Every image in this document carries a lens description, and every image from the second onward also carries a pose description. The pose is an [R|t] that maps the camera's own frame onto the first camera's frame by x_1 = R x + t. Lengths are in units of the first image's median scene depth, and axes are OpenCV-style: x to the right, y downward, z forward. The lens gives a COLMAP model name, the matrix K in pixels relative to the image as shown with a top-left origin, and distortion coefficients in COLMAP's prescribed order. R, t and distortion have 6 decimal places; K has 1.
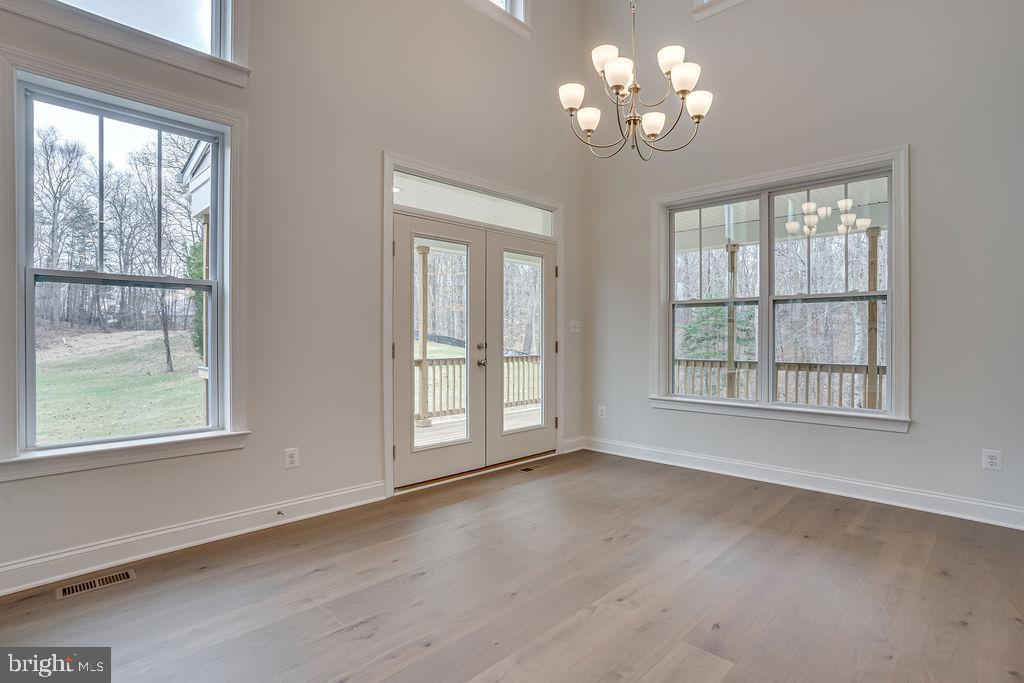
lens RADIAL K [[506.7, 0, 512.0], [0, 506.7, 341.5], [0, 0, 1]] dist [-0.072205, 0.038680]
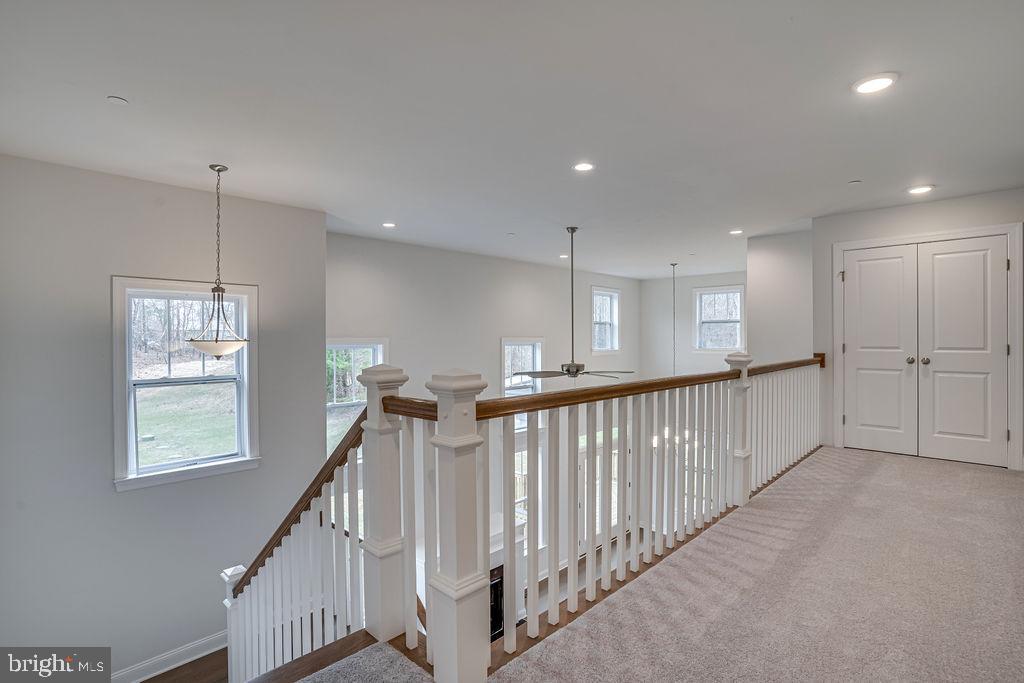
lens RADIAL K [[506.7, 0, 512.0], [0, 506.7, 341.5], [0, 0, 1]] dist [-0.072205, 0.038680]
pose [[0.999871, -0.006762, 0.014591, -0.574500], [0.006806, 0.999972, -0.002998, -0.776932], [-0.014570, 0.003097, 0.999889, -1.504103]]
